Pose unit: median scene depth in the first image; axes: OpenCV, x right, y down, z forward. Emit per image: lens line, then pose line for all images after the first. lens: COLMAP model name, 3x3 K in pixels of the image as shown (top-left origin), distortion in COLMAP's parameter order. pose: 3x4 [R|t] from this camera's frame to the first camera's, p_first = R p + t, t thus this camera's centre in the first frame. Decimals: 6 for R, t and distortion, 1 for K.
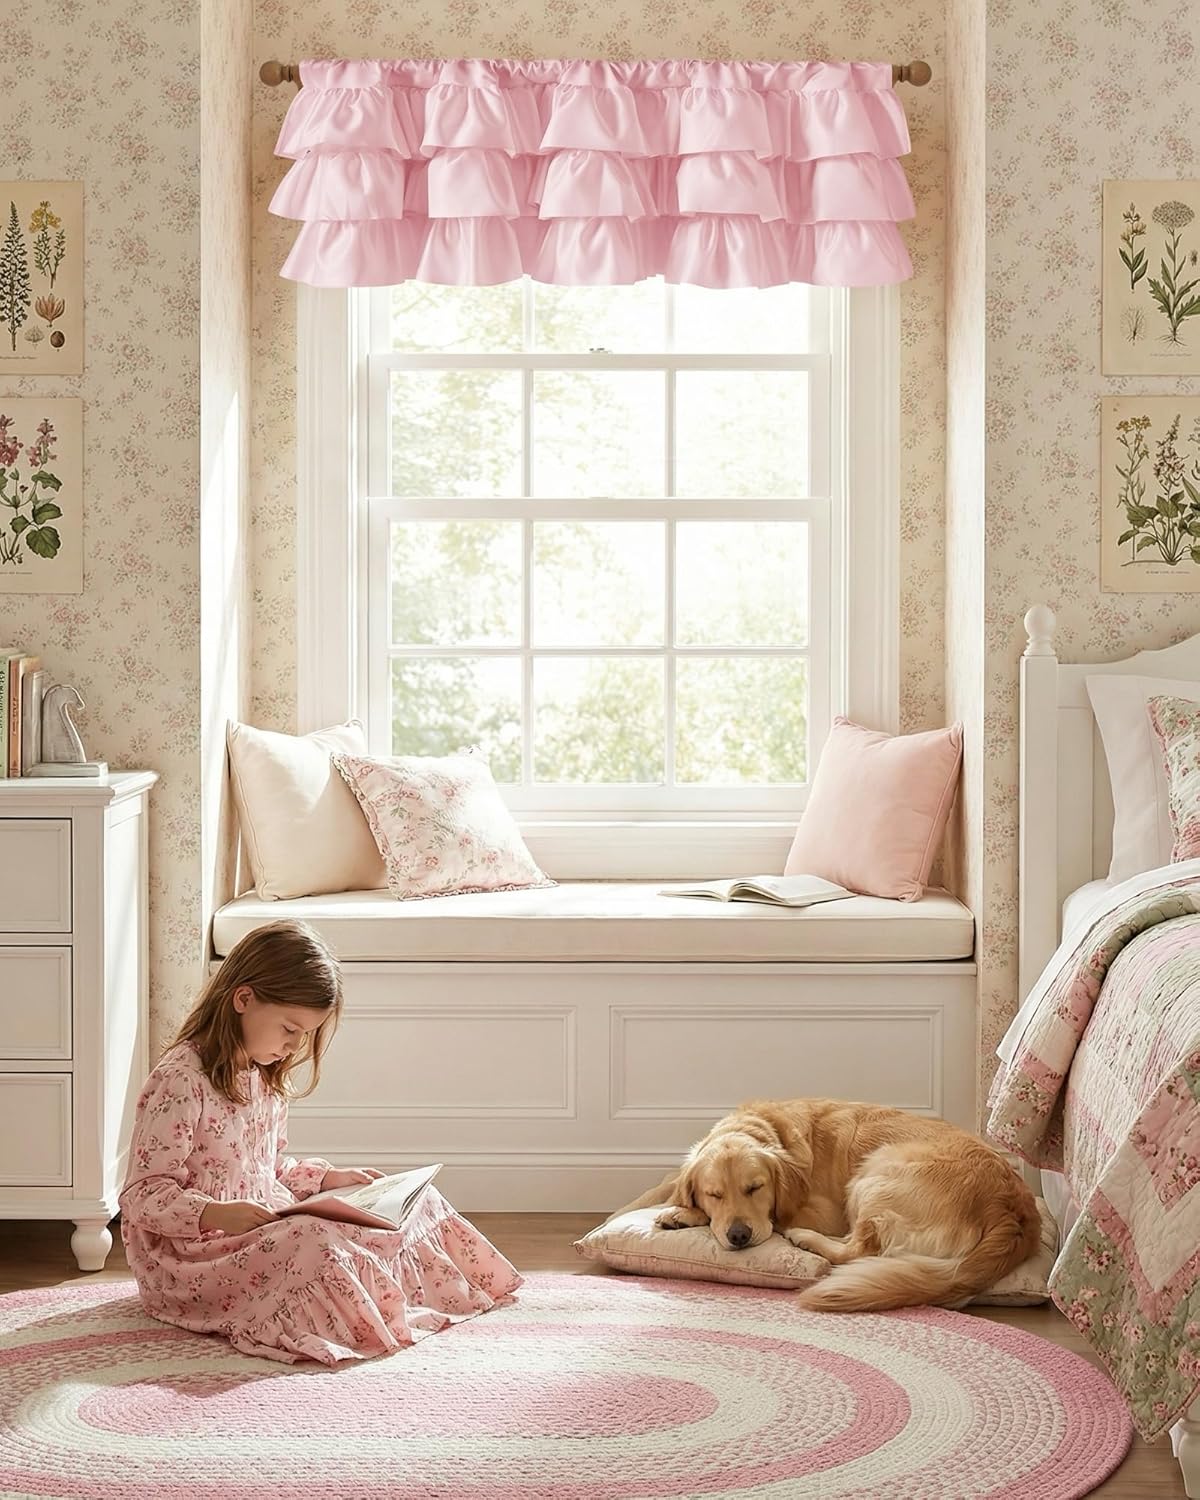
lens RADIAL K [[699.8, 0, 588.1], [0, 699.8, 671.3], [0, 0, 1]] dist [0.006370, -0.002952]
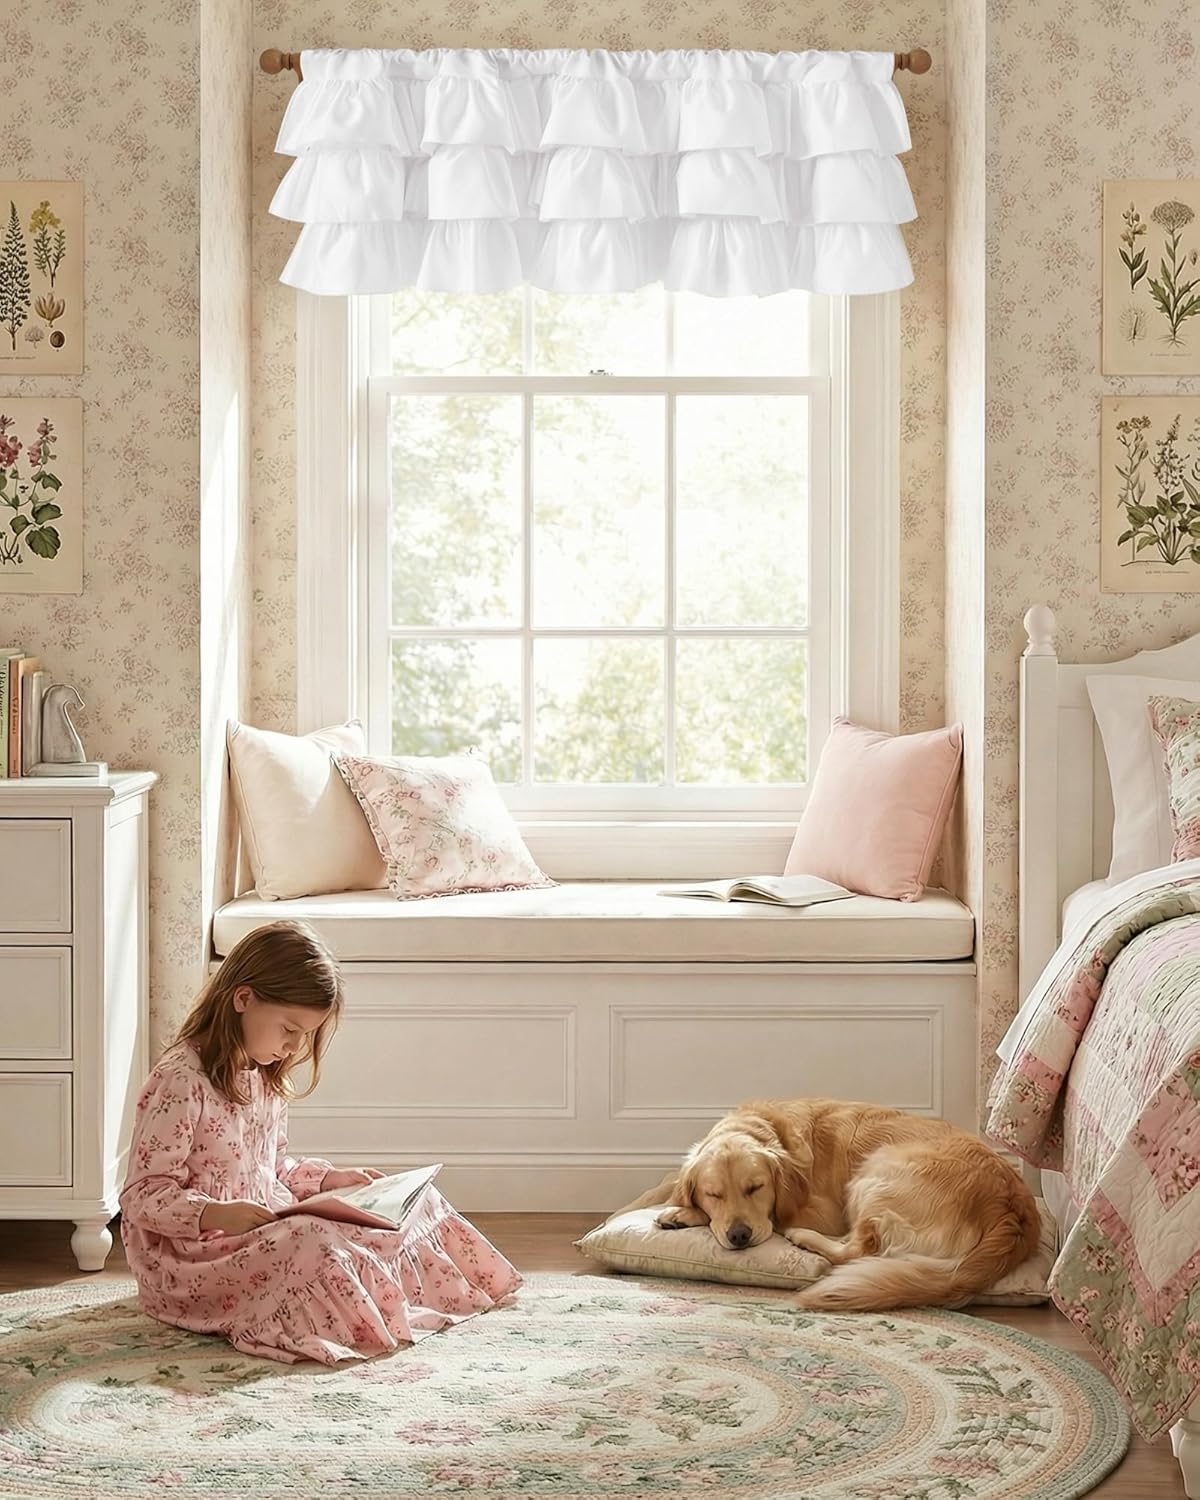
lens RADIAL K [[699.8, 0, 587.9], [0, 699.8, 555.8], [0, 0, 1]] dist [0.006370, -0.002952]
pose [[1.000000, -0.000156, -0.000242, -0.000104], [0.000156, 1.000000, 0.000358, -0.164640], [0.000241, -0.000358, 1.000000, 0.000220]]
